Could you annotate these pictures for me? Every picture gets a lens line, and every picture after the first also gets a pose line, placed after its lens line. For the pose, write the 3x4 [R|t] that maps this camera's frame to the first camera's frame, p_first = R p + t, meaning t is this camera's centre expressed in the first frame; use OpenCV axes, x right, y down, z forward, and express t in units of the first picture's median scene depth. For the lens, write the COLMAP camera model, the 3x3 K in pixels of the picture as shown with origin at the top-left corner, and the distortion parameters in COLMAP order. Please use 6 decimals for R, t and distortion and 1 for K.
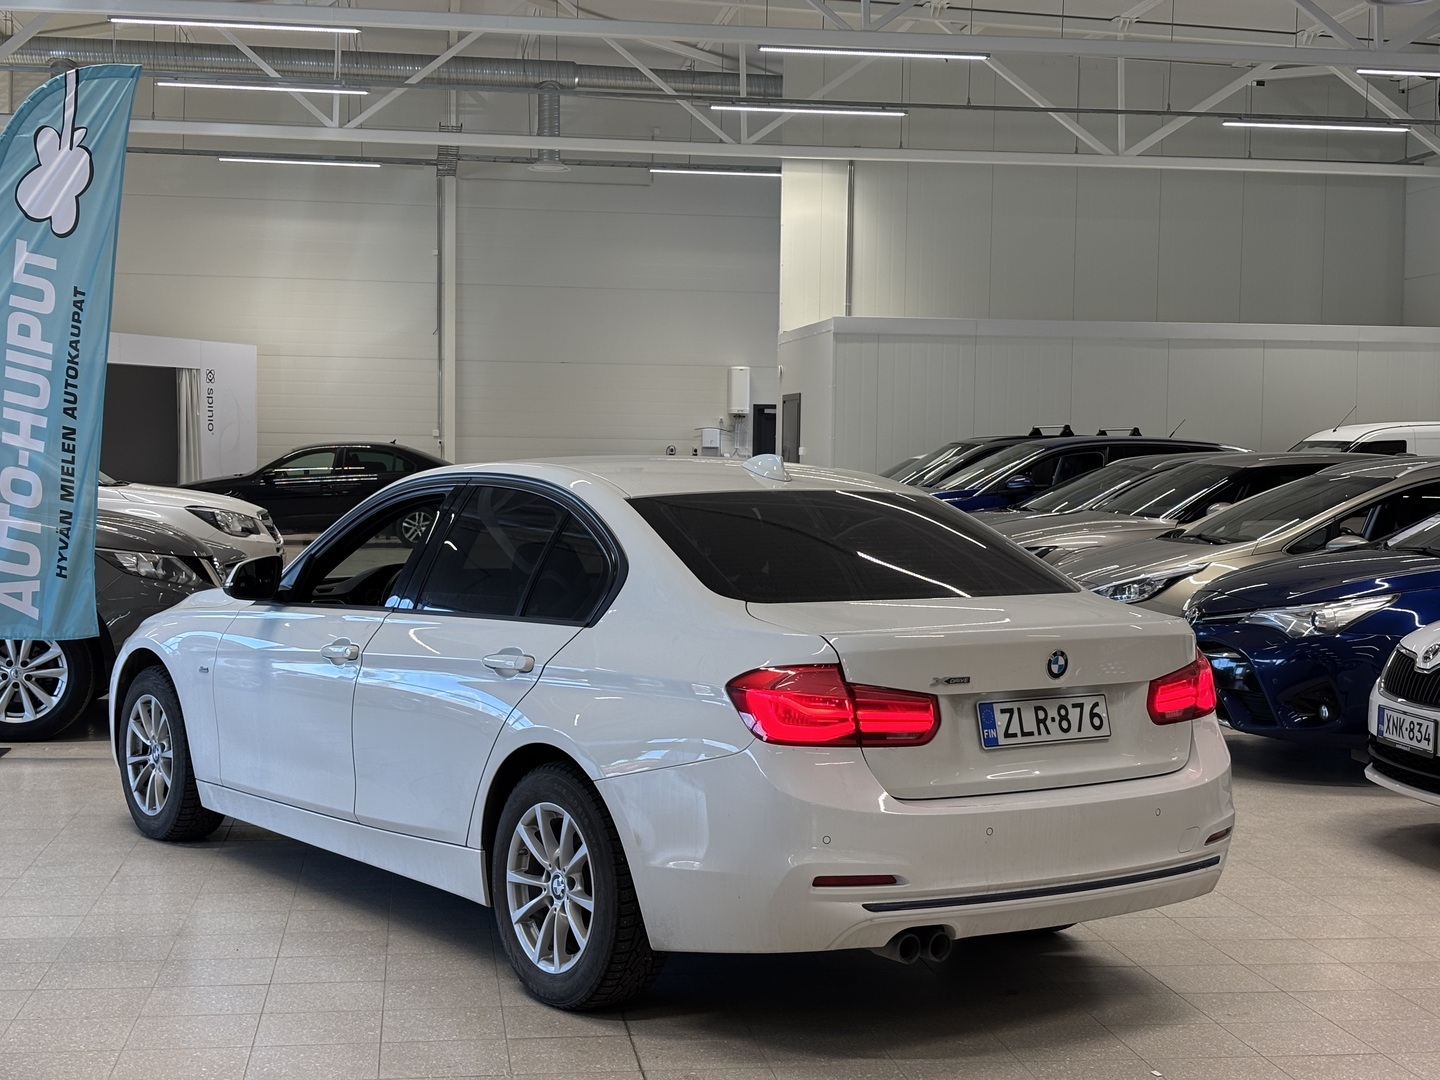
lens RADIAL K [[2214.3, 0, 720.0], [0, 2214.3, 540.0], [0, 0, 1]] dist [0.007821, 2.514858]
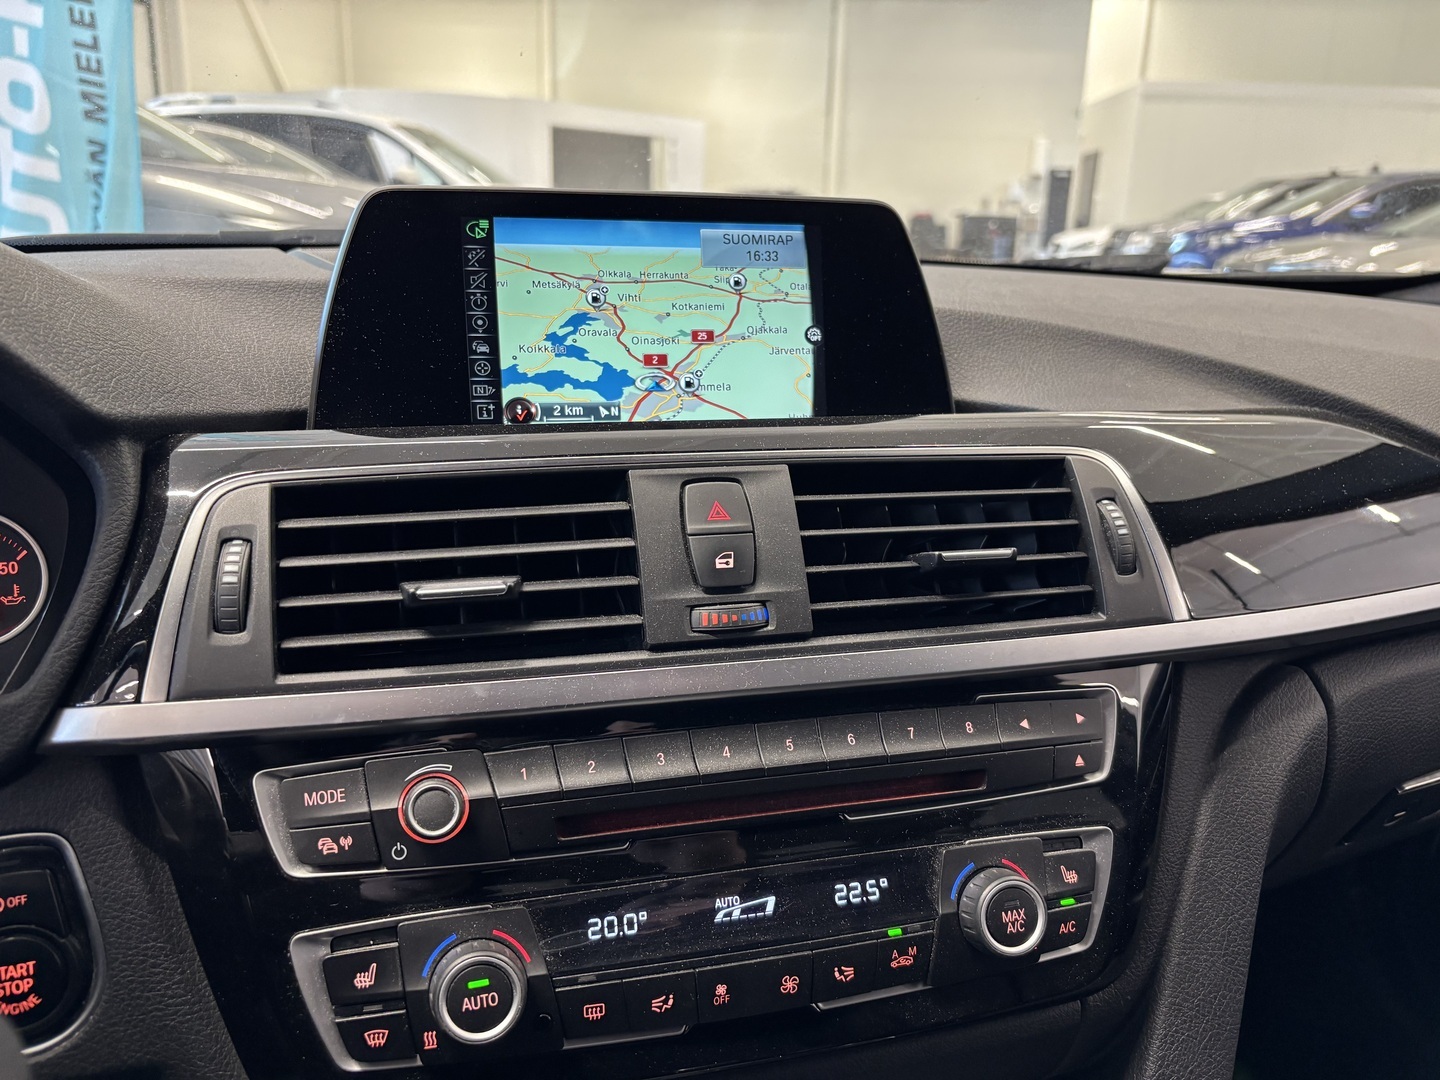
lens RADIAL K [[1104.5, 0, 720.0], [0, 1104.5, 540.0], [0, 0, 1]] dist [0.074493, -0.127472]
pose [[0.974644, 0.075841, -0.210517, -0.046281], [-0.023967, 0.970780, 0.238770, 0.008819], [0.222475, -0.227670, 0.947983, 0.477419]]
